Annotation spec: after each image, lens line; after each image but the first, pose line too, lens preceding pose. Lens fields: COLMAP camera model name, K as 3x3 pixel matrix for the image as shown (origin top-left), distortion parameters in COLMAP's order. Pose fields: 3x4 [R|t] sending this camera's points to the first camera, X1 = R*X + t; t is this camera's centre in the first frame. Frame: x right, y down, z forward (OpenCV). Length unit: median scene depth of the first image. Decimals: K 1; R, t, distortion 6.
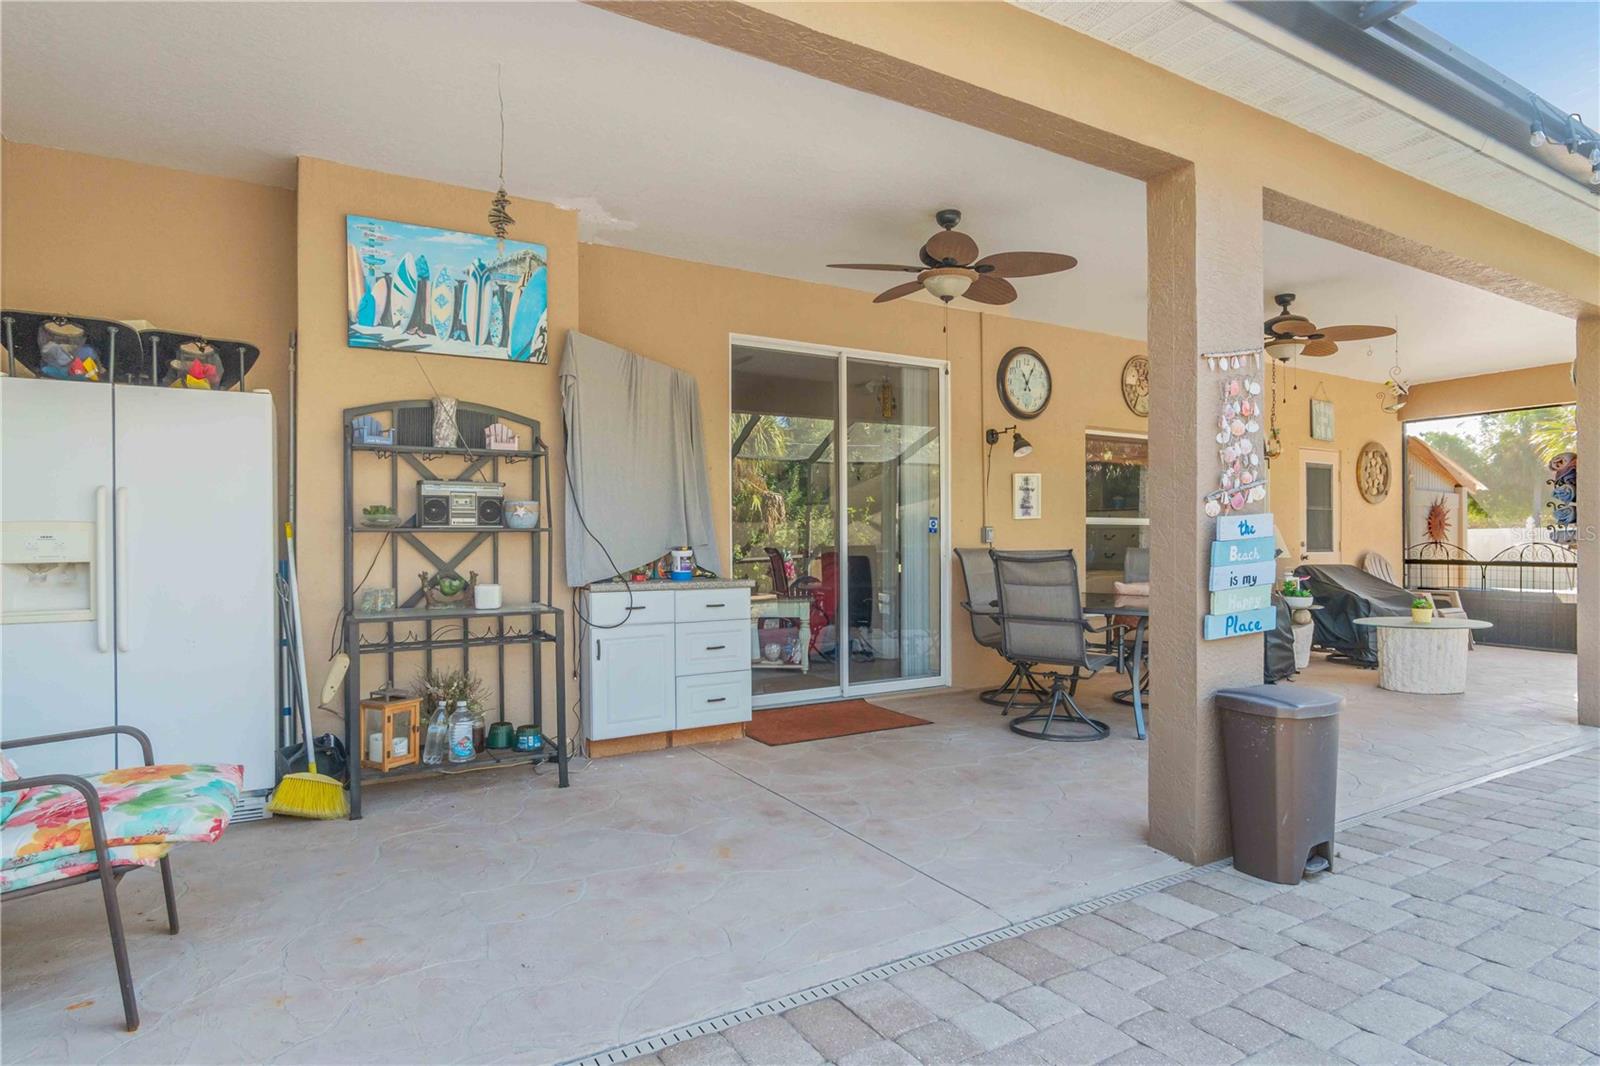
lens RADIAL K [[860.7, 0, 797.8], [0, 860.7, 535.9], [0, 0, 1]] dist [-0.006259, 0.003957]
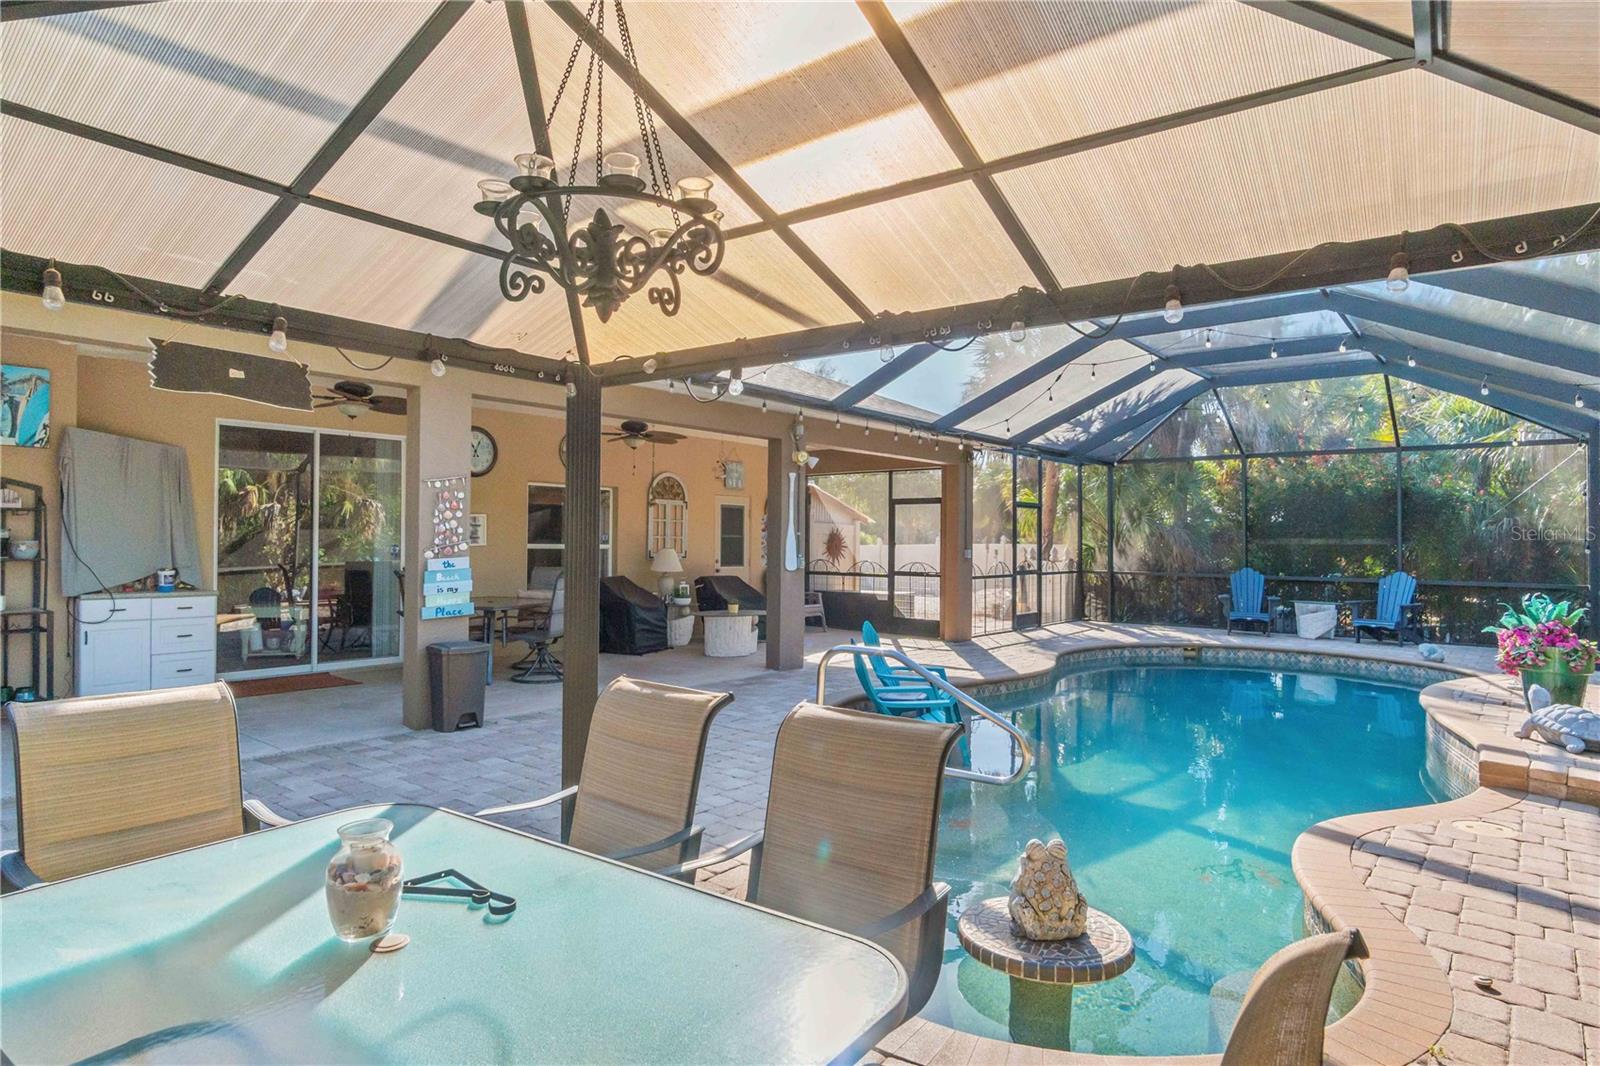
lens RADIAL K [[903.3, 0, 799.7], [0, 903.3, 532.4], [0, 0, 1]] dist [0.001176, -0.001506]
pose [[0.941012, 0.013573, 0.338100, 0.412221], [-0.011364, 0.999899, -0.008513, -0.054542], [-0.338181, 0.004169, 0.941072, -0.929942]]
